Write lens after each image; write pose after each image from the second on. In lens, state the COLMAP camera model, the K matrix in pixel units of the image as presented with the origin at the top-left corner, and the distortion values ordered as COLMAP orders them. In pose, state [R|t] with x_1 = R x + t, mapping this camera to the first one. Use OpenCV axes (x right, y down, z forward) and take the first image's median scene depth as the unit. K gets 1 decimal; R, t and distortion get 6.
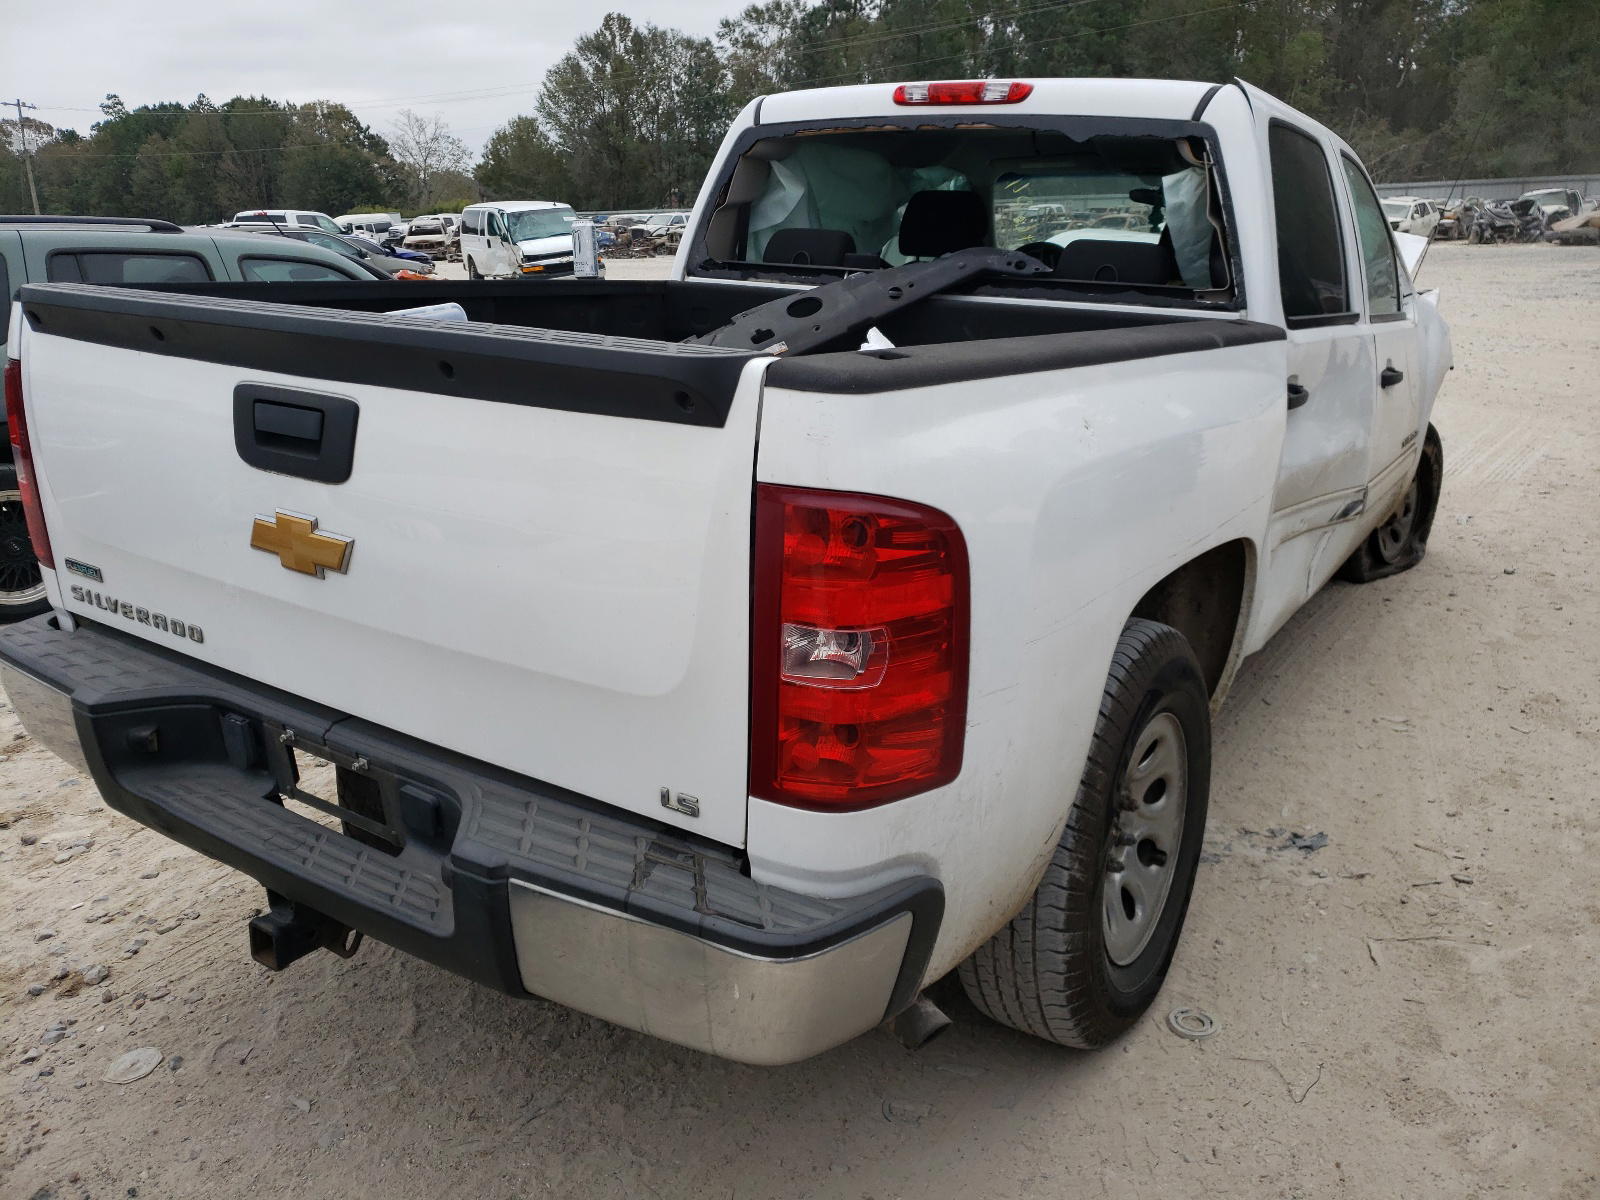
lens RADIAL K [[1198.0, 0, 800.0], [0, 1198.0, 600.0], [0, 0, 1]] dist [0.023631, -0.004000]
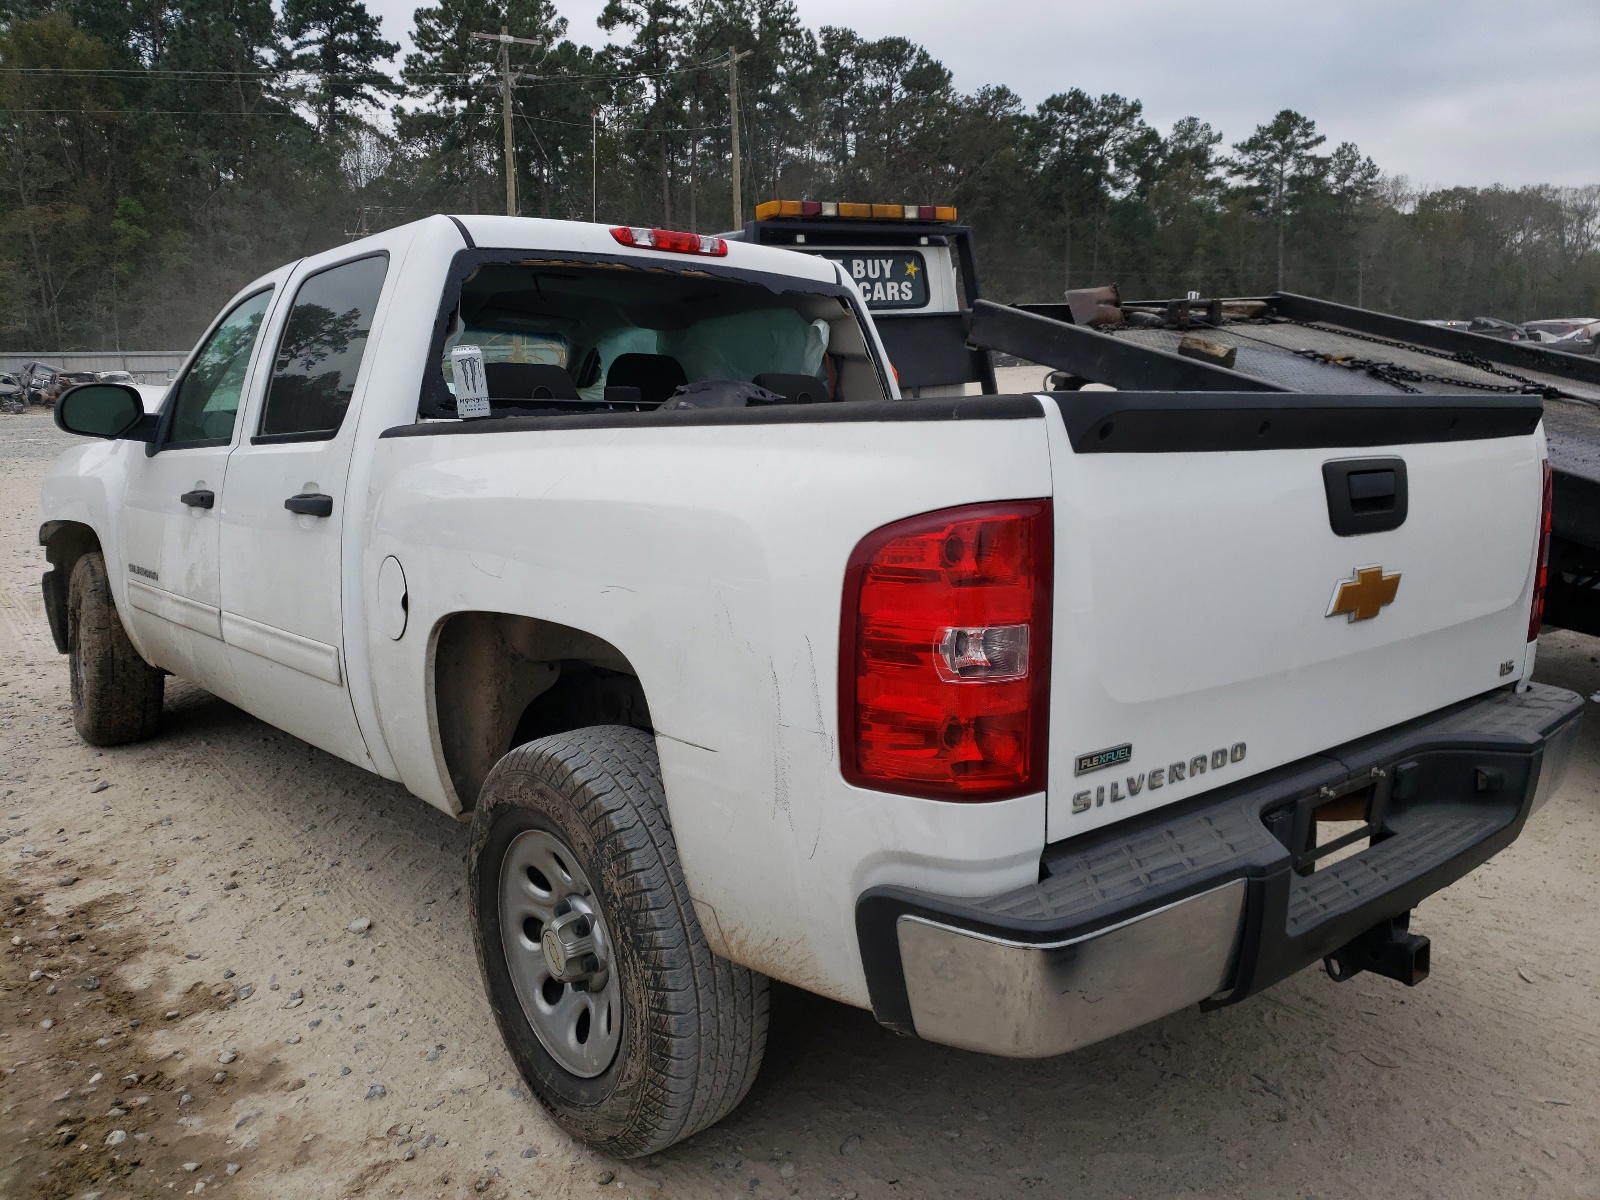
lens RADIAL K [[1198.0, 0, 800.0], [0, 1198.0, 600.0], [0, 0, 1]] dist [0.023631, -0.004000]
pose [[0.312189, -0.170911, 0.934520, -1.017325], [0.302482, 0.950374, 0.072762, -0.176758], [-0.900579, 0.259960, 0.348394, 0.673321]]
